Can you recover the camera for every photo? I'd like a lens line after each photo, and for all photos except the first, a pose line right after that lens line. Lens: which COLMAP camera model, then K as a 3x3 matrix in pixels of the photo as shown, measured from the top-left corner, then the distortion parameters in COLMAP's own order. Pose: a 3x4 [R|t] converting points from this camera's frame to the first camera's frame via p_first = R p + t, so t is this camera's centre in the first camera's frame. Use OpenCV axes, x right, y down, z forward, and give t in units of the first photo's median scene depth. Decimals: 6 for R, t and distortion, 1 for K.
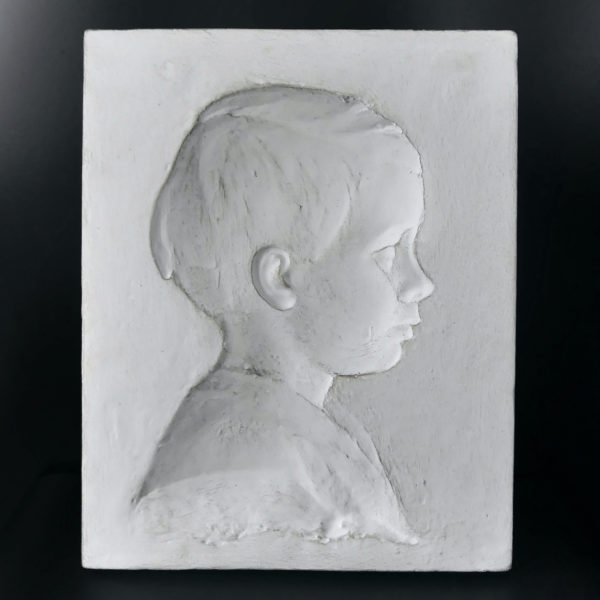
lens RADIAL K [[678.9, 0, 300.5], [0, 678.9, 283.8], [0, 0, 1]] dist [-0.006792, -0.004806]
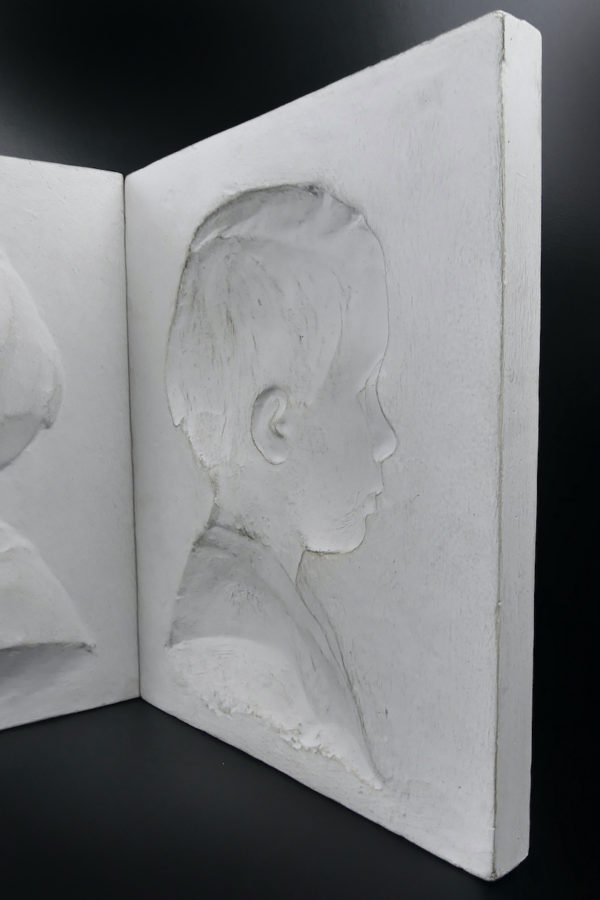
lens RADIAL K [[711.6, 0, 303.0], [0, 711.6, 470.8], [0, 0, 1]] dist [-0.008403, -0.003229]
pose [[0.716413, 0.053707, -0.695607, 0.619893], [0.000748, 0.996973, 0.077745, -0.021679], [0.697677, -0.056218, 0.714204, 0.404250]]
